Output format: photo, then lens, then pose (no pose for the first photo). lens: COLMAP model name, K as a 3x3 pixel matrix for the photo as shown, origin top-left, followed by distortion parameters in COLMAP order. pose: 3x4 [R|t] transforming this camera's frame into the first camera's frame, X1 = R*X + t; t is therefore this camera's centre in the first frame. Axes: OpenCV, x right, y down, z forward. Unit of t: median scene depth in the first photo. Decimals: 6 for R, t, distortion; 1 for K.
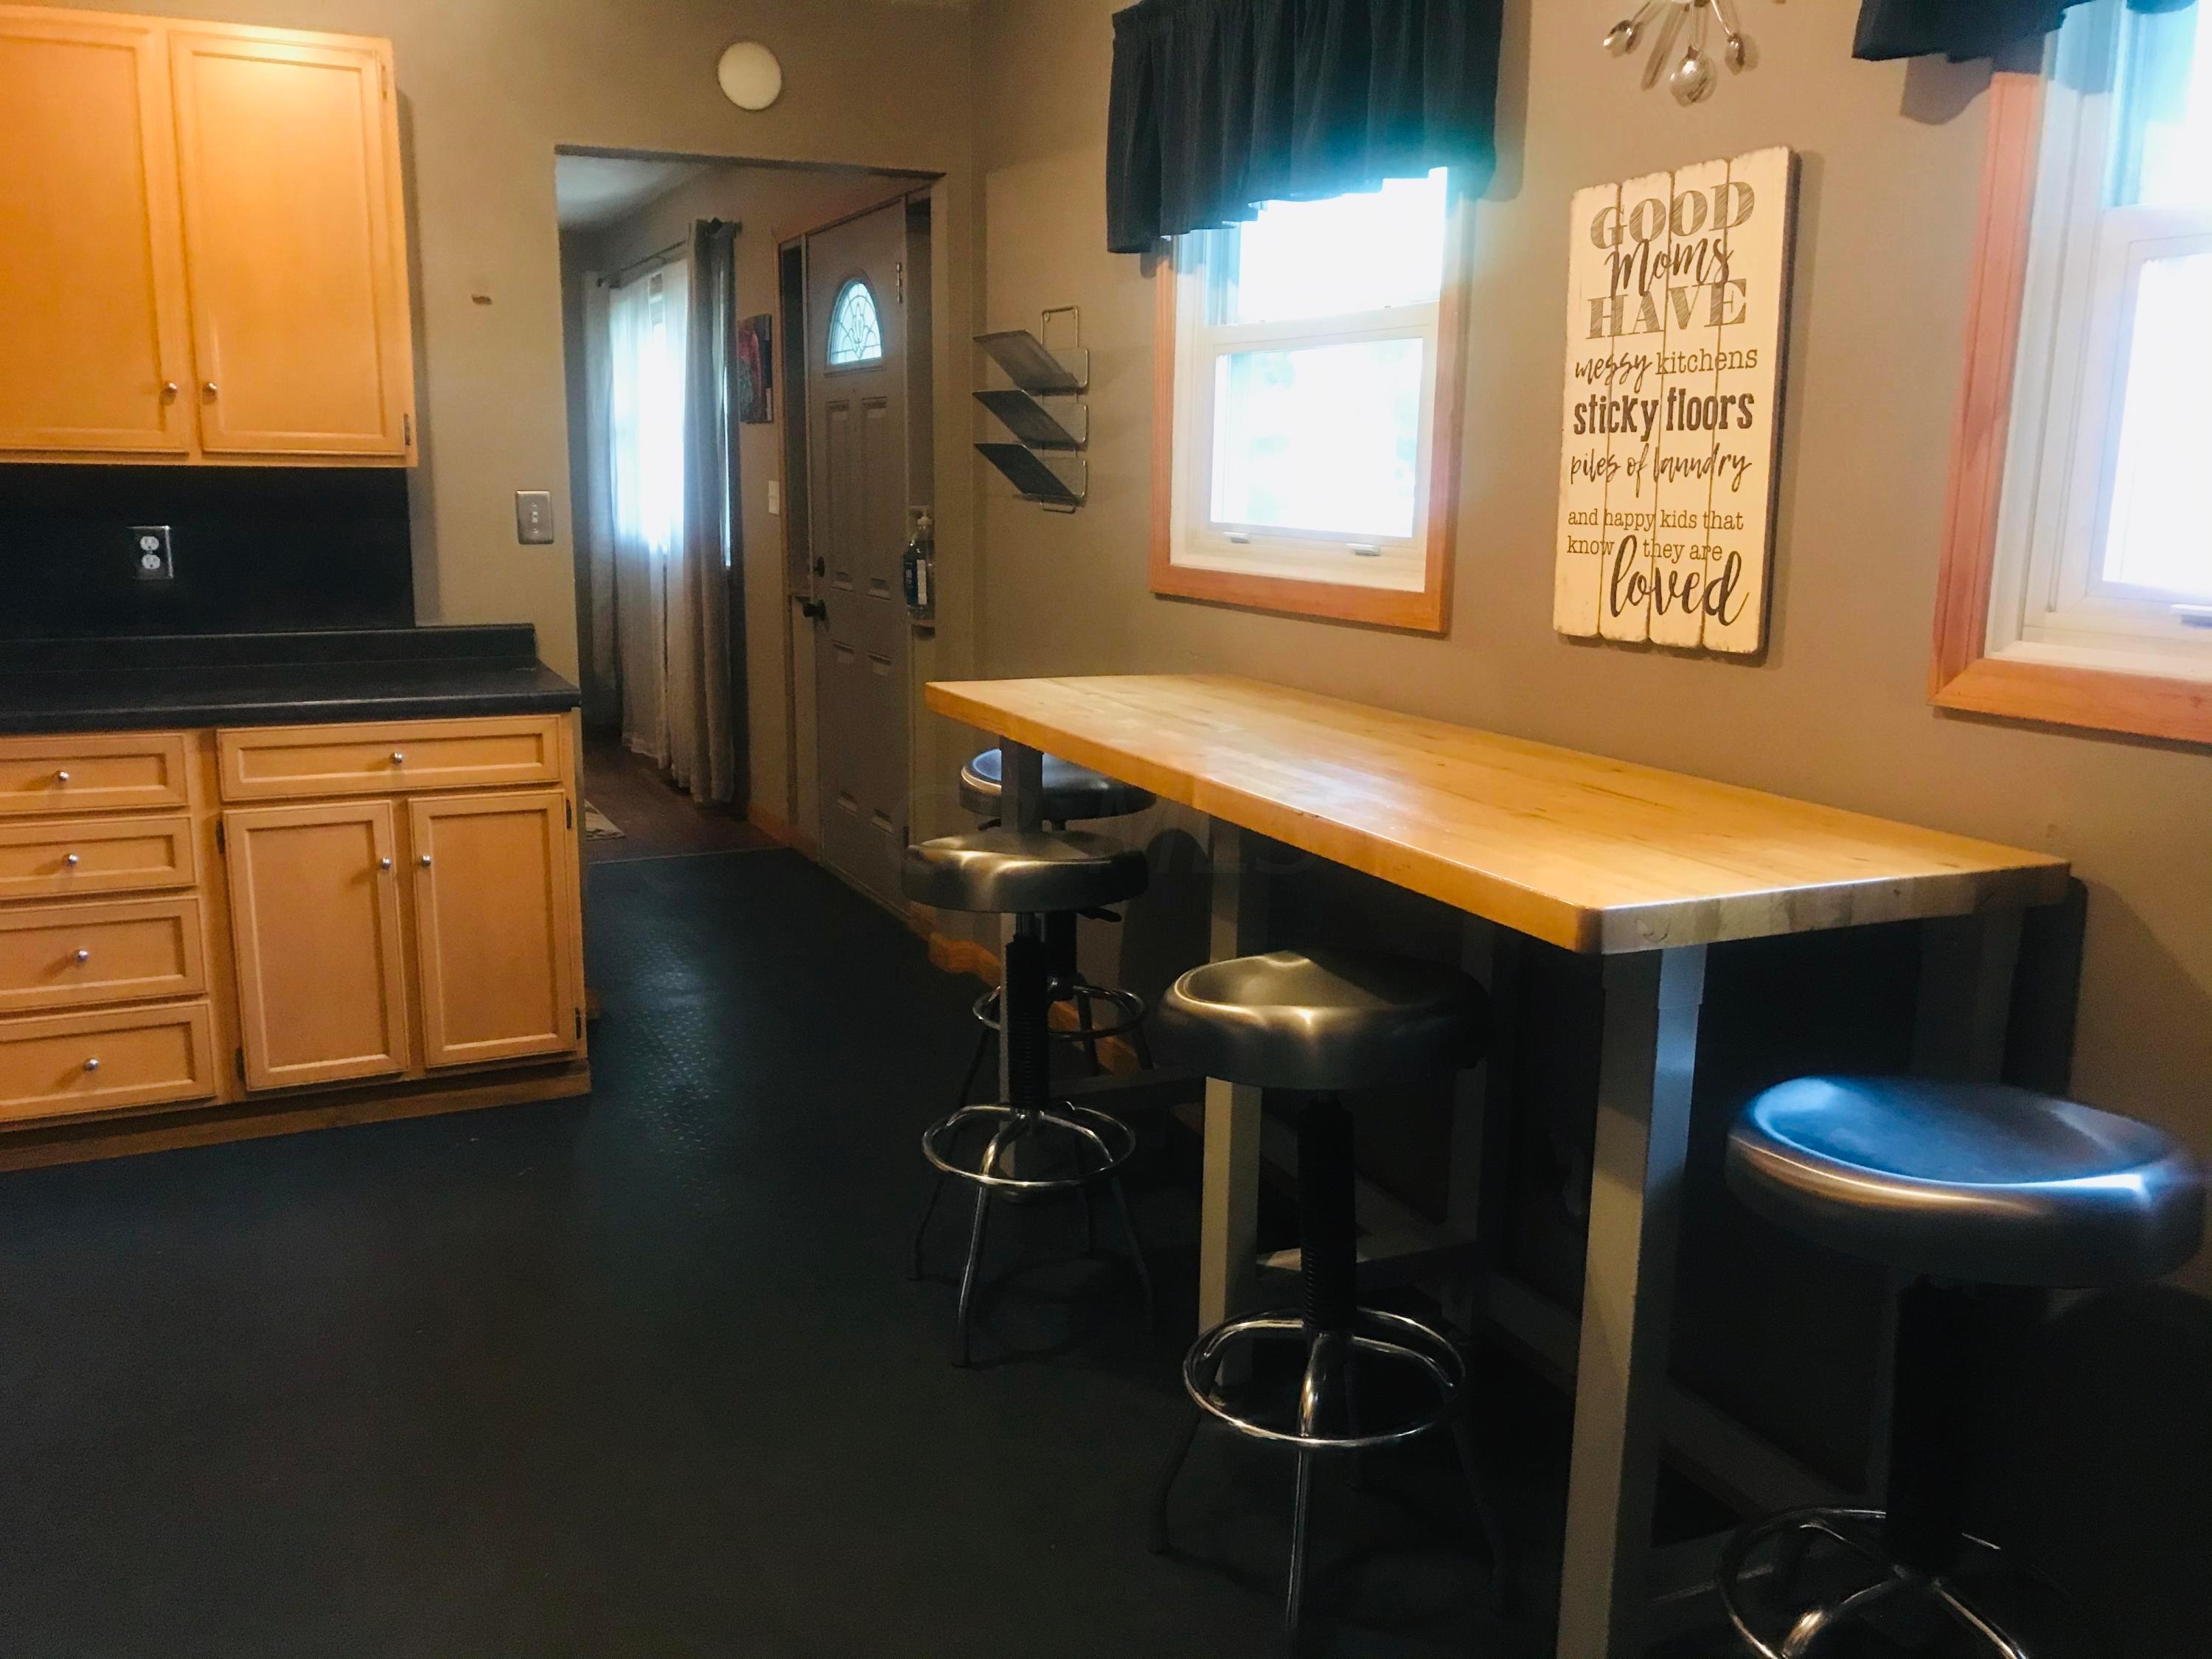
lens RADIAL K [[1855.0, 0, 1094.7], [0, 1855.0, 835.4], [0, 0, 1]] dist [0.022897, 0.003963]
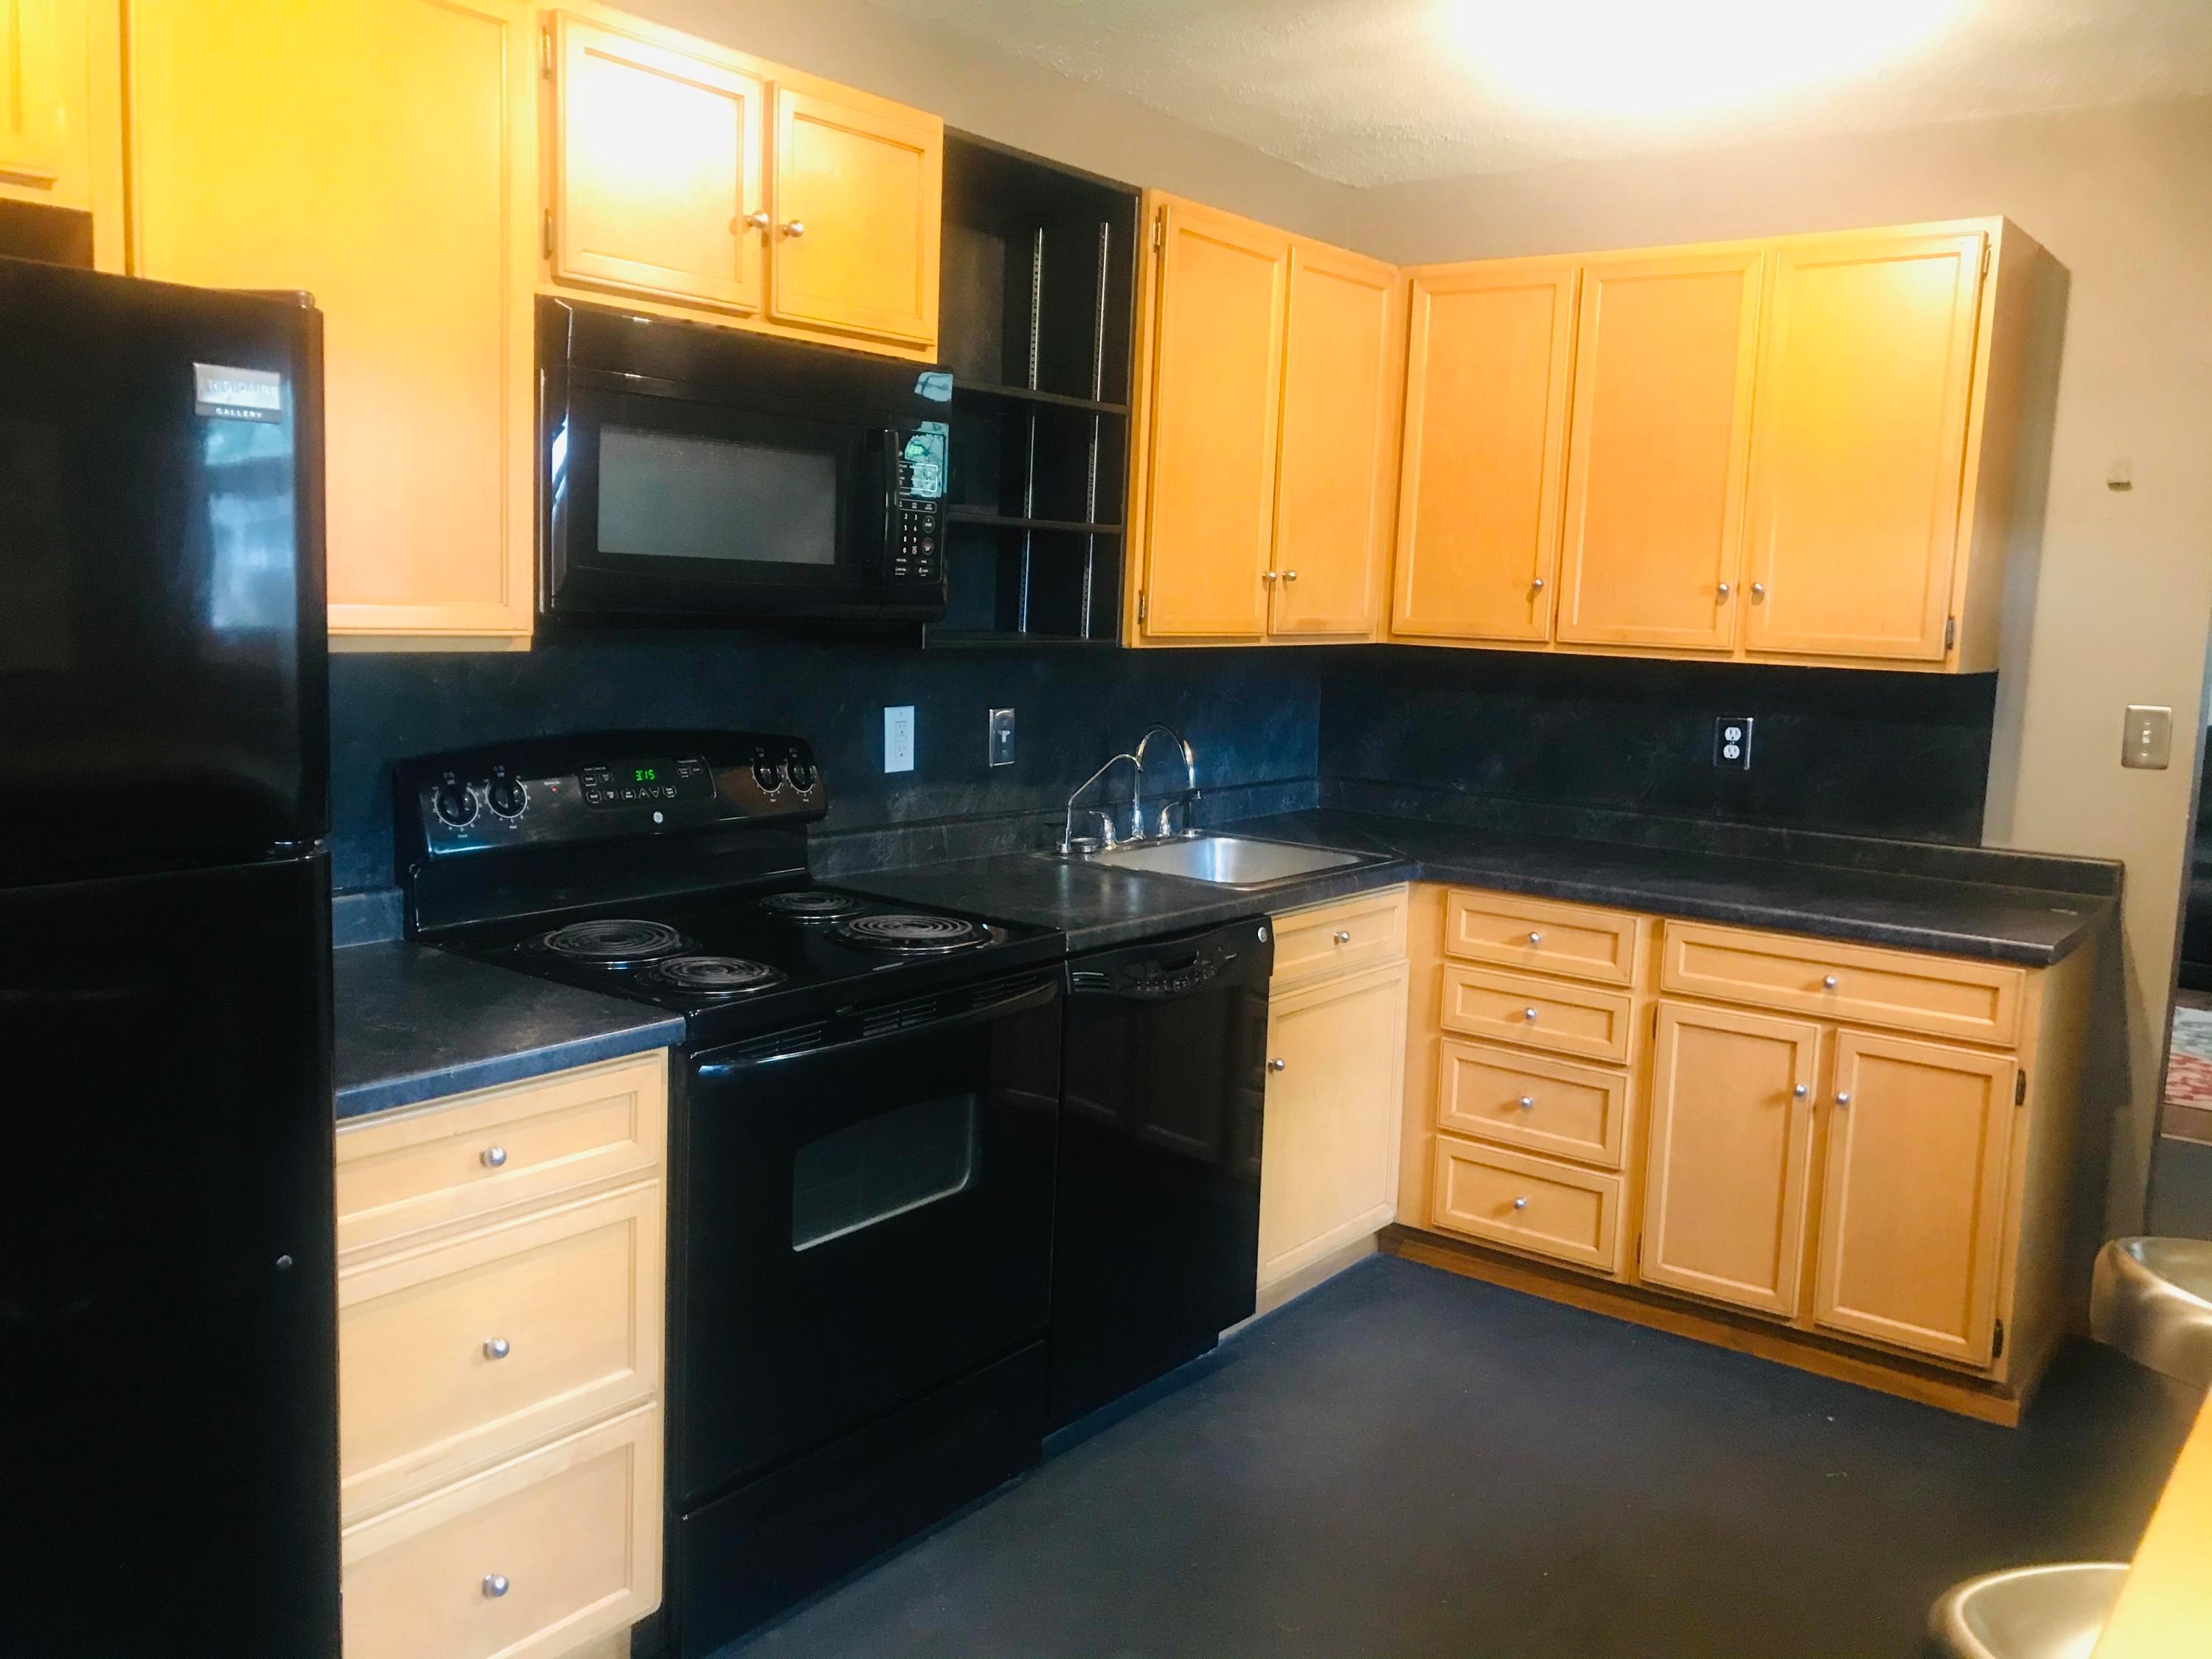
lens RADIAL K [[1855.0, 0, 1099.7], [0, 1855.0, 814.2], [0, 0, 1]] dist [0.022897, 0.003963]
pose [[0.470296, 0.117273, -0.874682, 0.252741], [-0.203197, 0.978891, 0.021990, -0.069449], [0.858797, 0.167391, 0.484198, 0.225816]]
